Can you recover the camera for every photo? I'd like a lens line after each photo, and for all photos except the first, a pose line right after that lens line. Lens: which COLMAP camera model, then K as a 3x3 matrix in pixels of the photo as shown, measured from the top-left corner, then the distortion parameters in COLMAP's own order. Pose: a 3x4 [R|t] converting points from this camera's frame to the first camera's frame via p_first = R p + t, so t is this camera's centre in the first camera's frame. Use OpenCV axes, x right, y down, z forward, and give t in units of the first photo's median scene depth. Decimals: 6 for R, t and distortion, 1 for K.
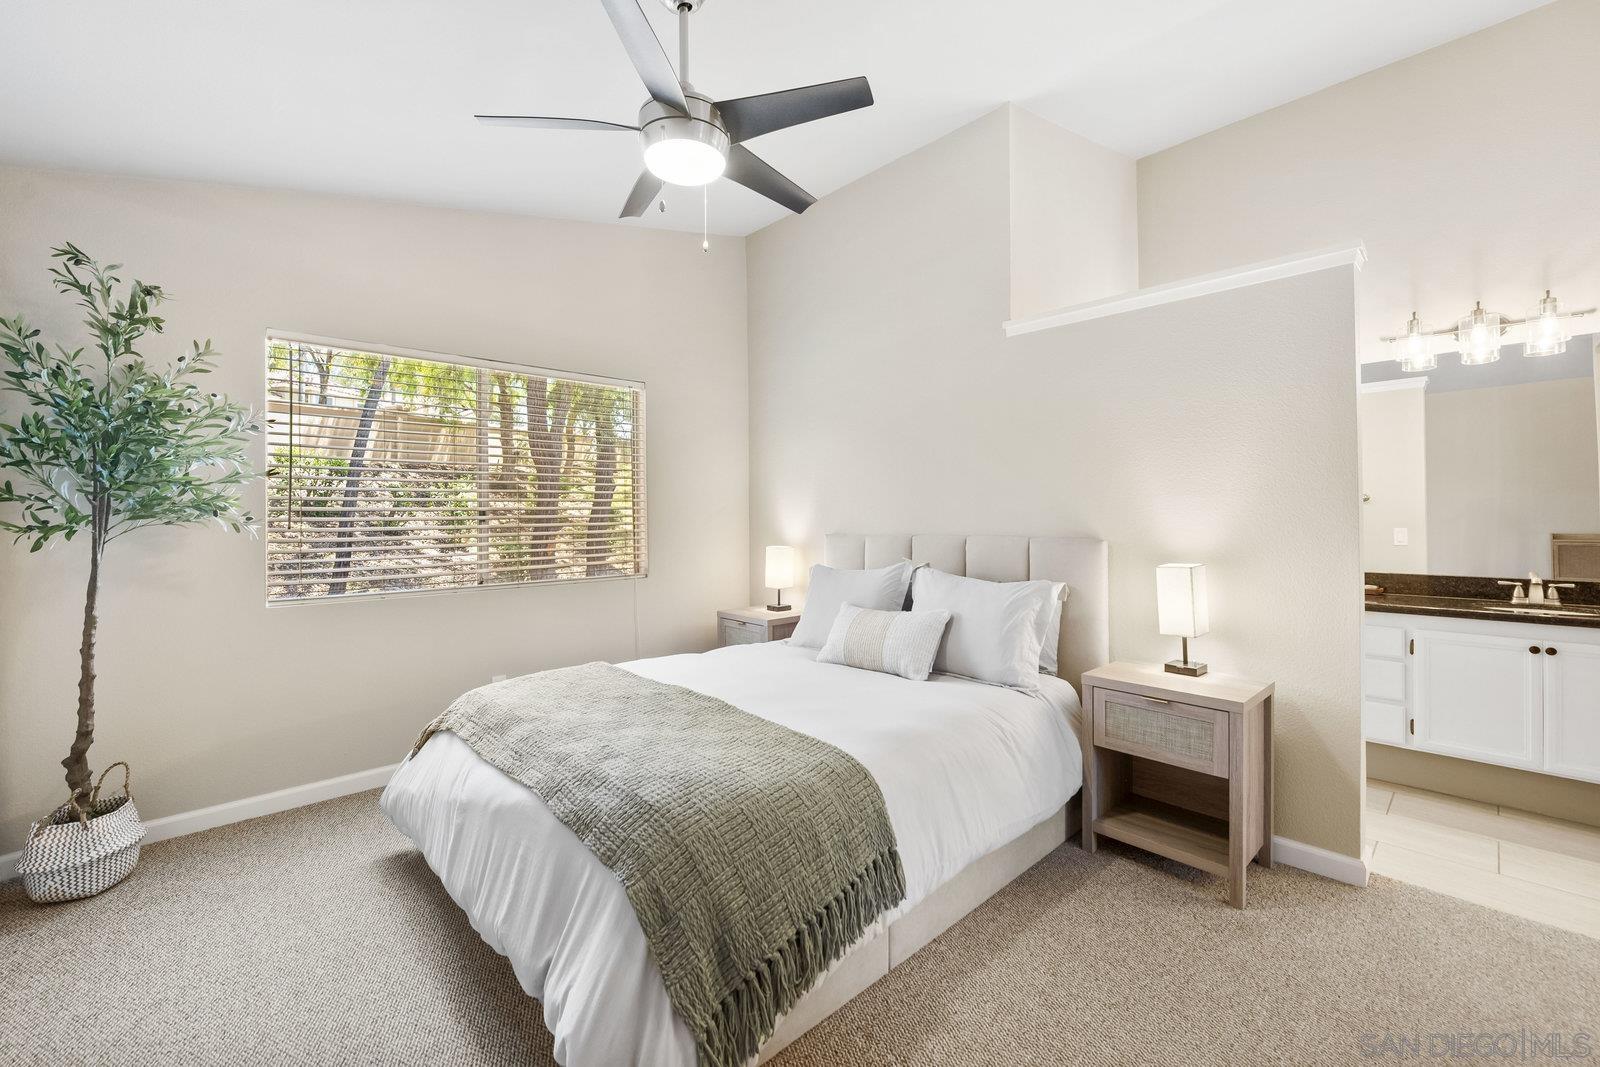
lens RADIAL K [[632.5, 0, 763.3], [0, 632.5, 525.7], [0, 0, 1]] dist [-0.000361, -0.004463]
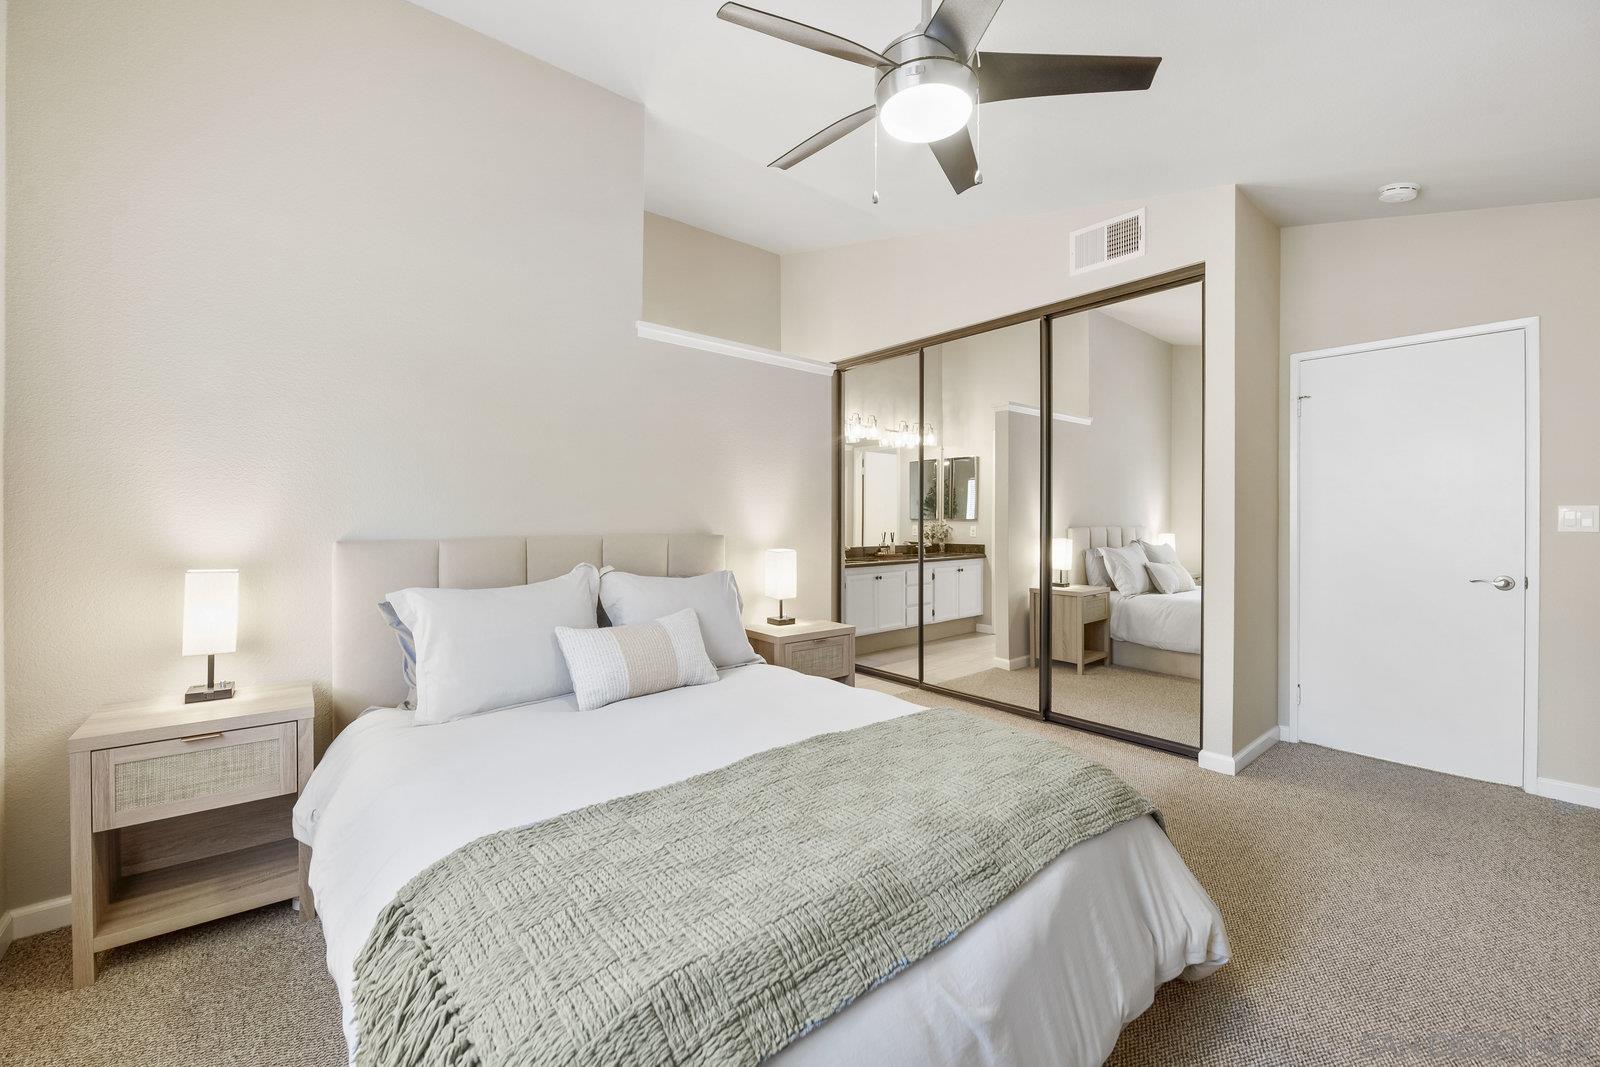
lens RADIAL K [[646.4, 0, 801.7], [0, 646.4, 537.7], [0, 0, 1]] dist [-0.002211, -0.005066]
pose [[0.038189, -0.028509, 0.998864, -0.175367], [0.006175, 0.999581, 0.028293, -0.002282], [-0.999251, 0.005087, 0.038349, 0.190418]]
